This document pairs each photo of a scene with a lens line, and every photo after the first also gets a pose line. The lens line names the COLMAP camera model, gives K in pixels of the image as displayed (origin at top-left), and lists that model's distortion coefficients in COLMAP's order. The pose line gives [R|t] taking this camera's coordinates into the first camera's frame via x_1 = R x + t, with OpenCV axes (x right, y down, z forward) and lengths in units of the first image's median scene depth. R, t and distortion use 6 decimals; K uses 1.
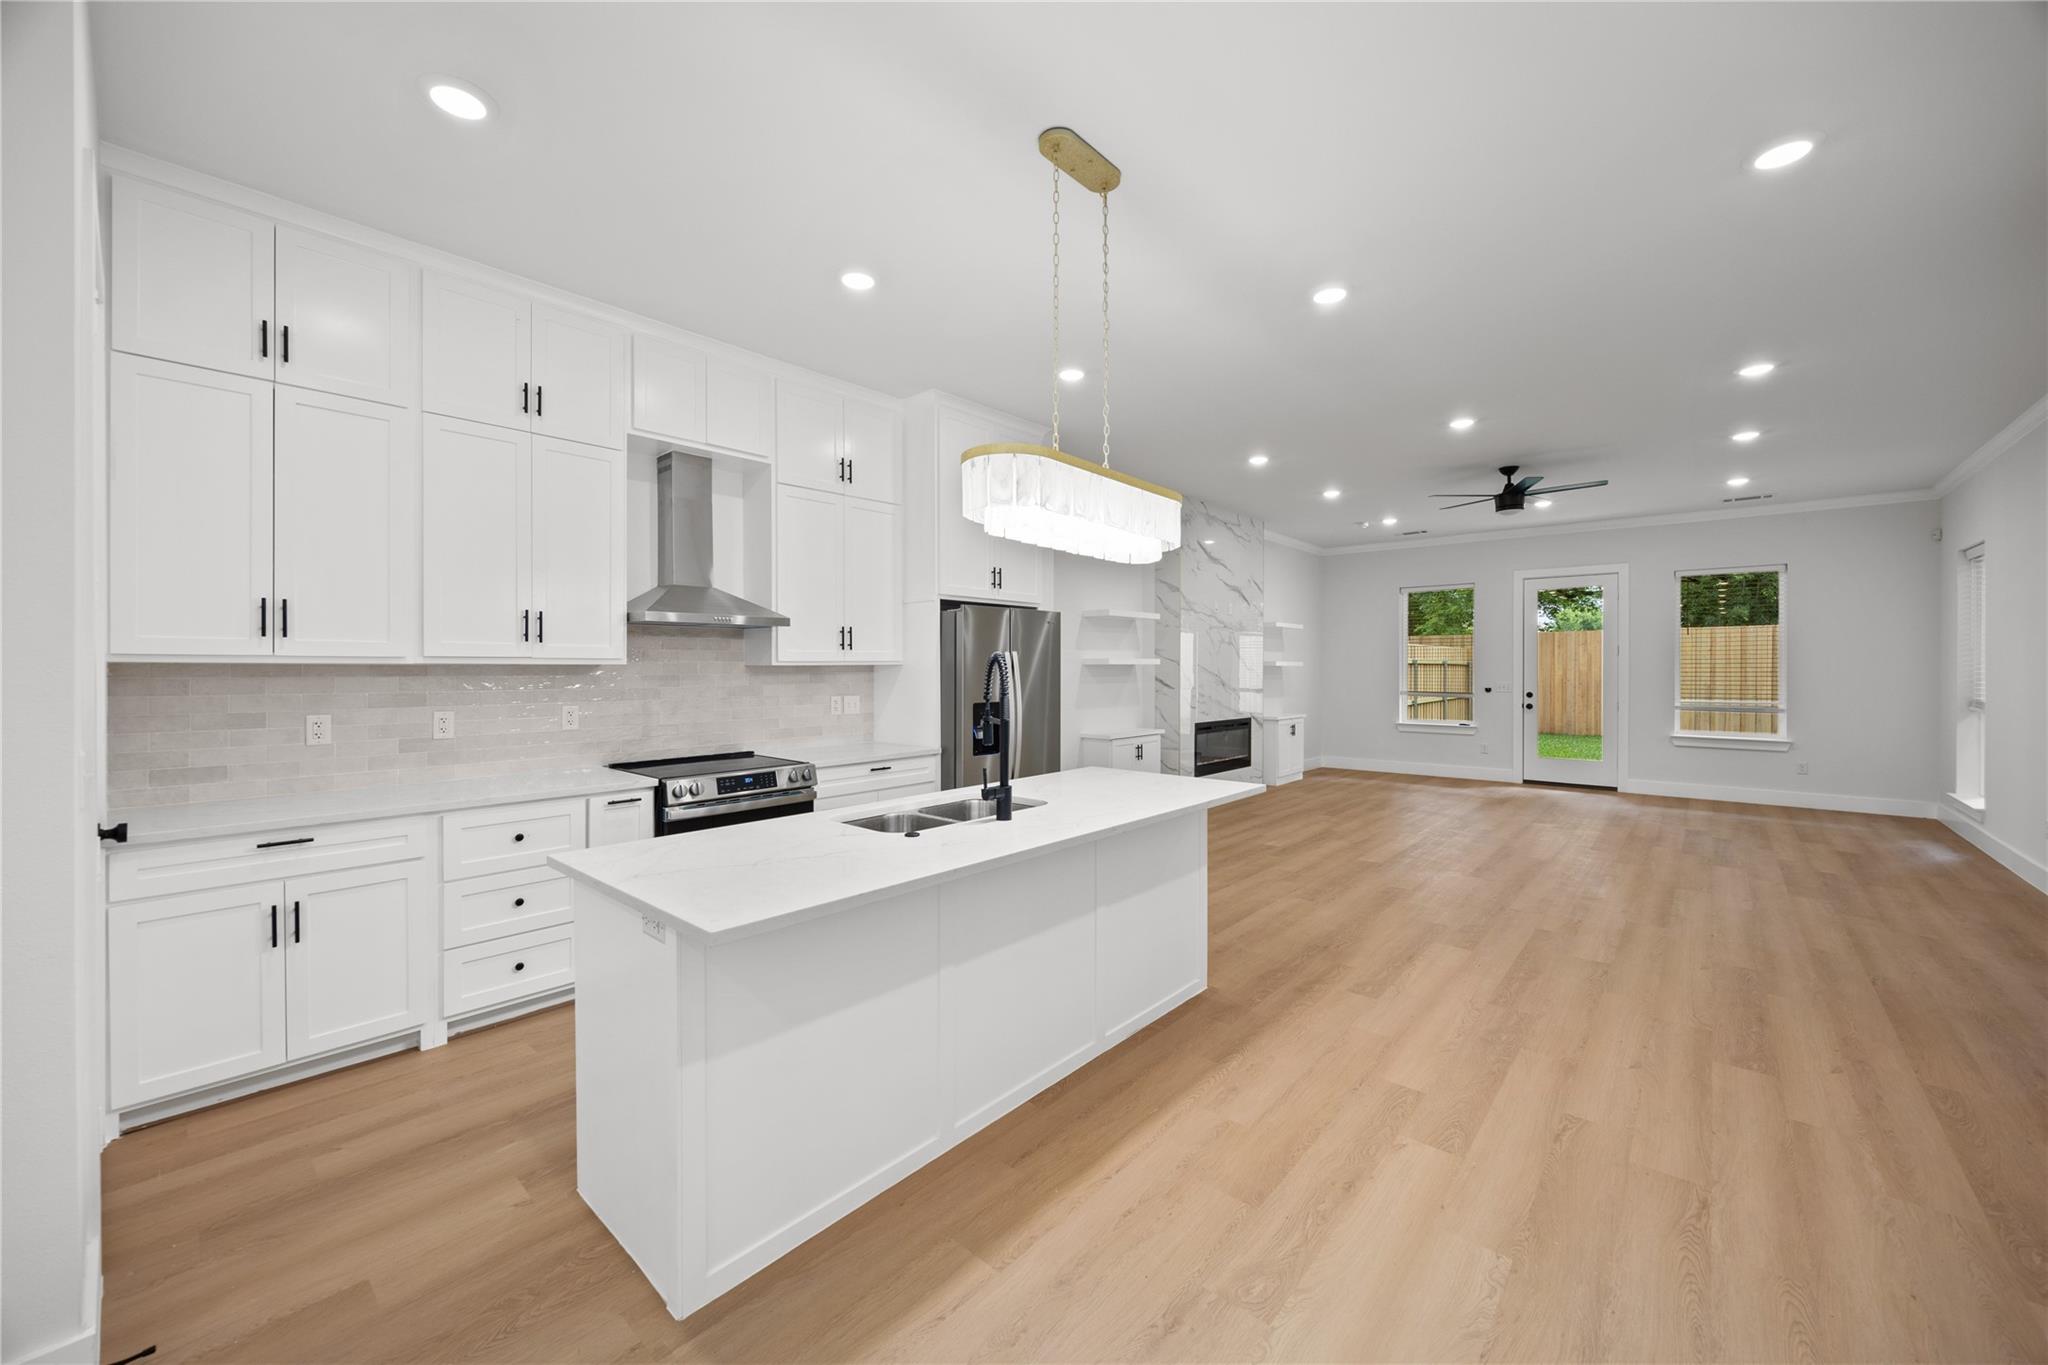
lens RADIAL K [[781.1, 0, 1023.2], [0, 781.1, 673.6], [0, 0, 1]] dist [-0.011410, -0.000688]
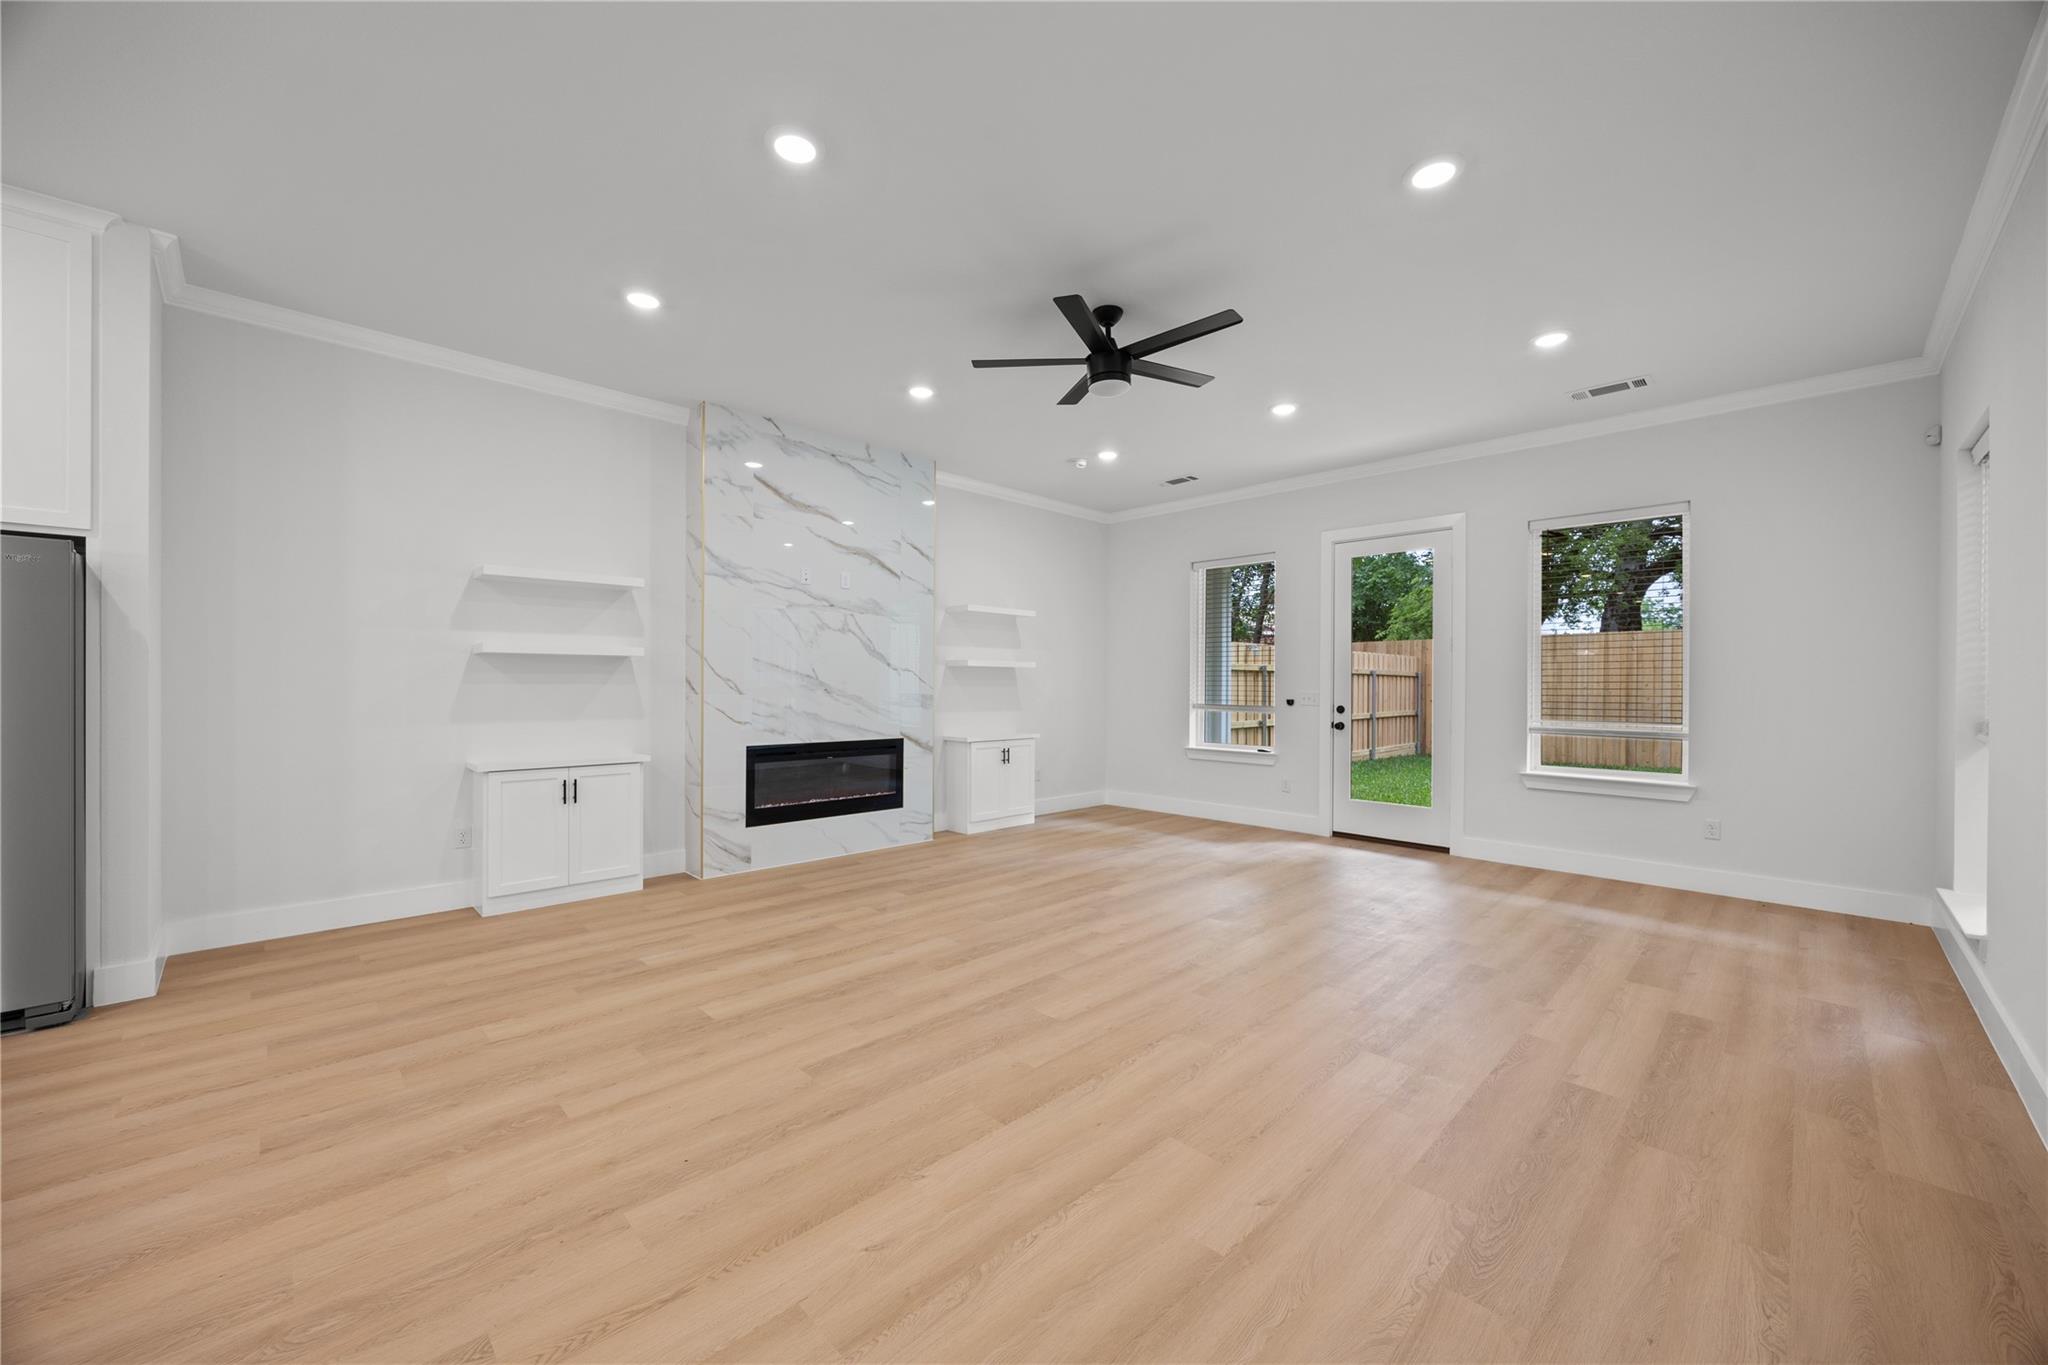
lens RADIAL K [[781.1, 0, 1023.9], [0, 781.1, 685.6], [0, 0, 1]] dist [-0.011410, -0.000688]
pose [[0.997628, 0.006012, -0.068577, 0.450618], [-0.006404, 0.999964, -0.005496, 0.012558], [0.068542, 0.005923, 0.997631, 0.310316]]
